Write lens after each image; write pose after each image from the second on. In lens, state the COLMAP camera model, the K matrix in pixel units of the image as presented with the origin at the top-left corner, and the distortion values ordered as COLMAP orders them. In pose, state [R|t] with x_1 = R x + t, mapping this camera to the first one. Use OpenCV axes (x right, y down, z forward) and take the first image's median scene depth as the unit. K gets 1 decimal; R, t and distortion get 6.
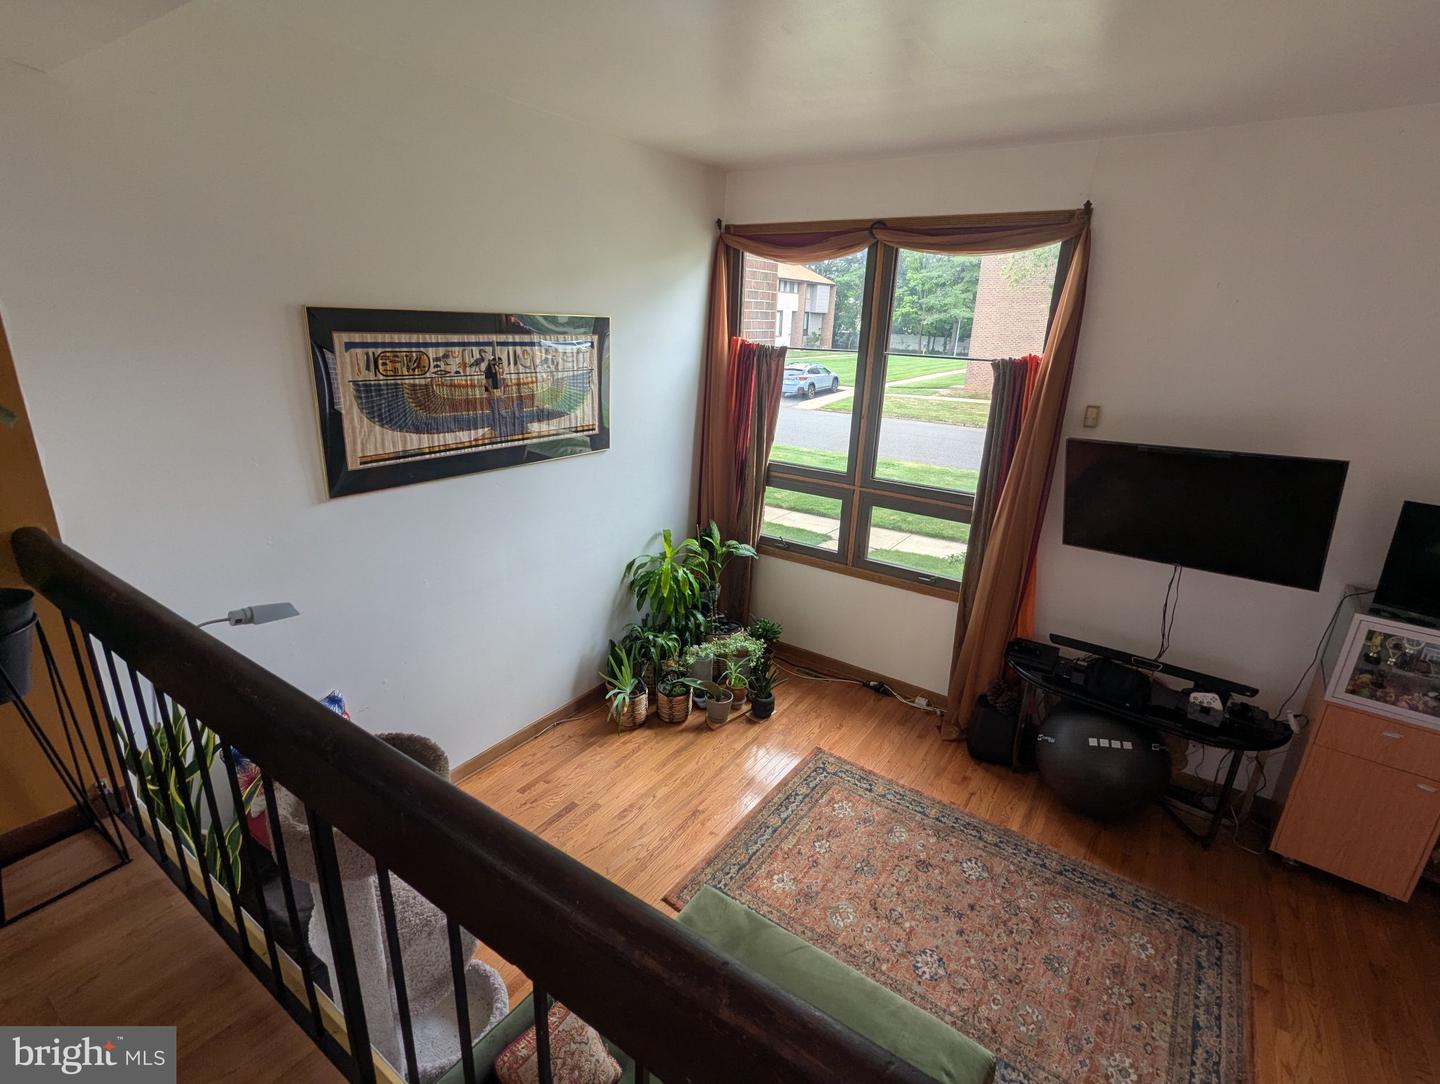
lens RADIAL K [[685.2, 0, 719.2], [0, 685.2, 542.9], [0, 0, 1]] dist [-0.002505, 0.000220]
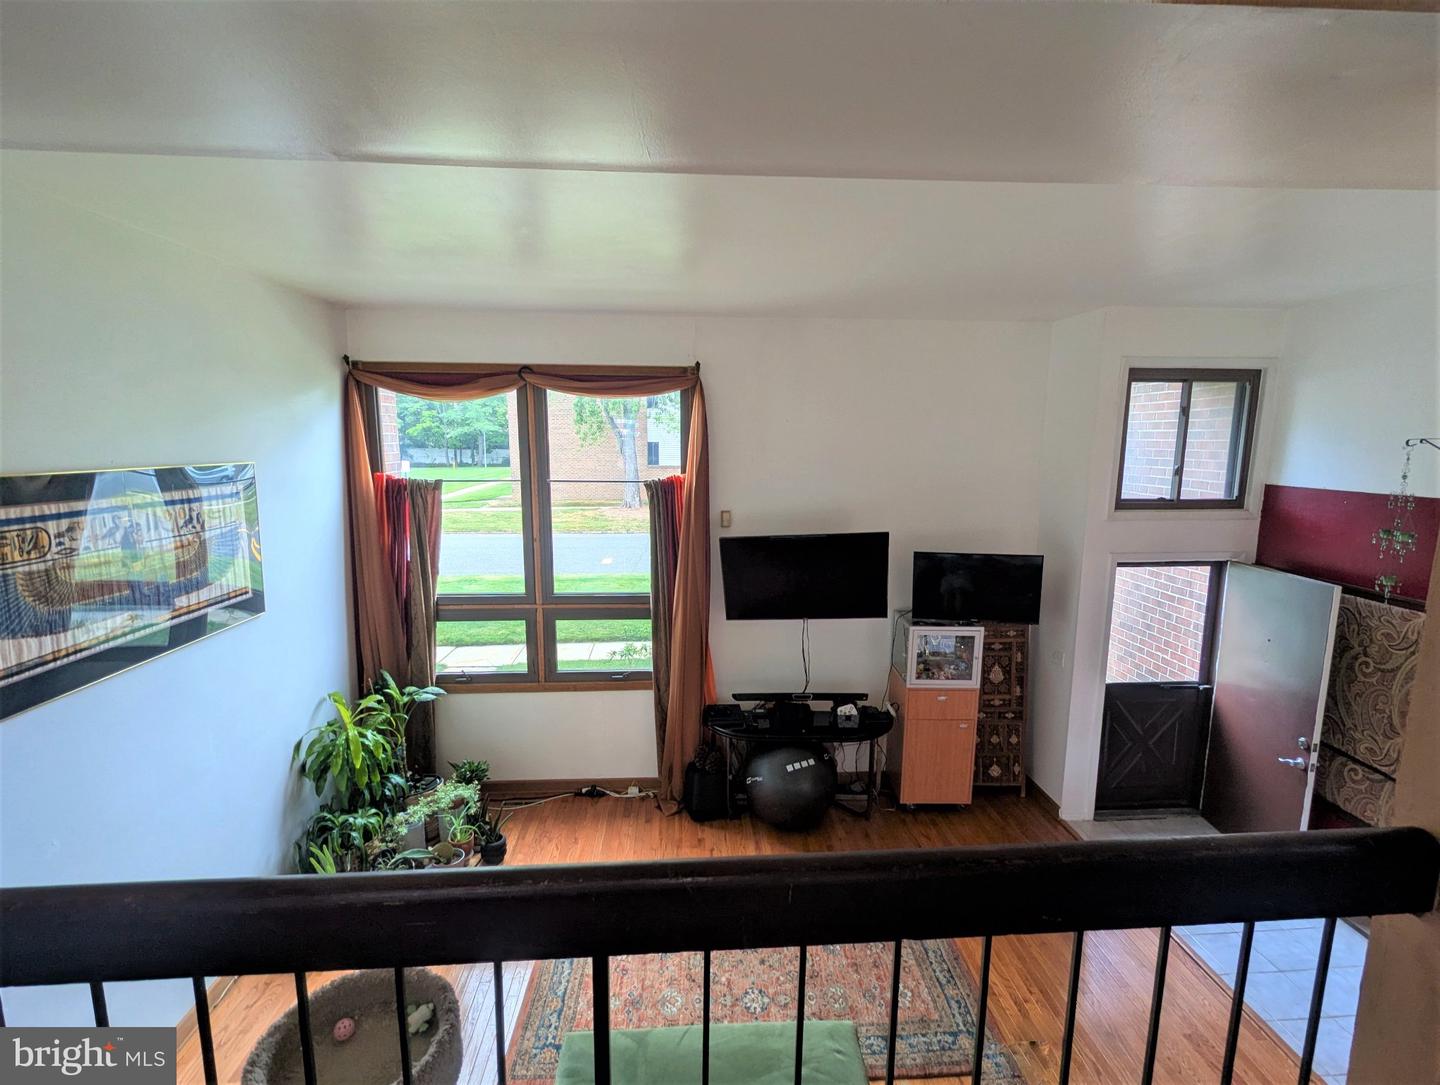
lens RADIAL K [[685.2, 0, 738.7], [0, 685.2, 546.4], [0, 0, 1]] dist [-0.002505, 0.000220]
pose [[0.782858, -0.124514, 0.609615, -0.230516], [0.214144, 0.973834, -0.076095, -0.030525], [-0.584188, 0.190117, 0.789037, -0.023678]]
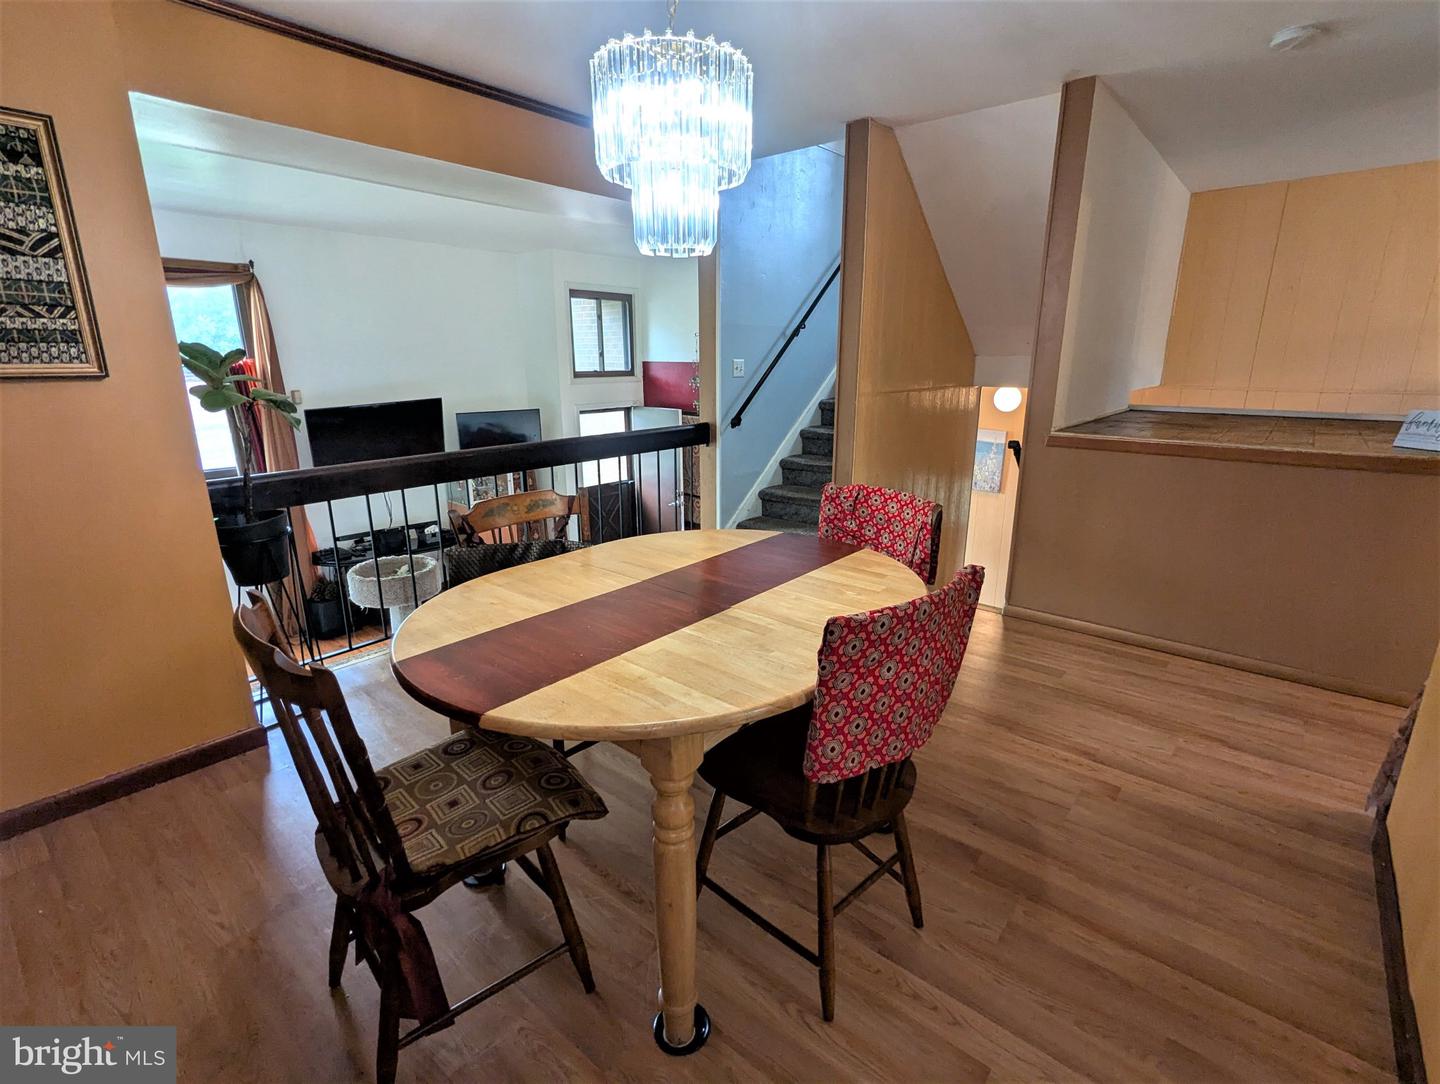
lens RADIAL K [[685.2, 0, 720.8], [0, 685.2, 545.0], [0, 0, 1]] dist [-0.002505, 0.000220]
pose [[0.098905, -0.295259, 0.950284, -0.937414], [0.315090, 0.915121, 0.251539, 0.033414], [-0.943894, 0.274546, 0.183543, -0.103436]]
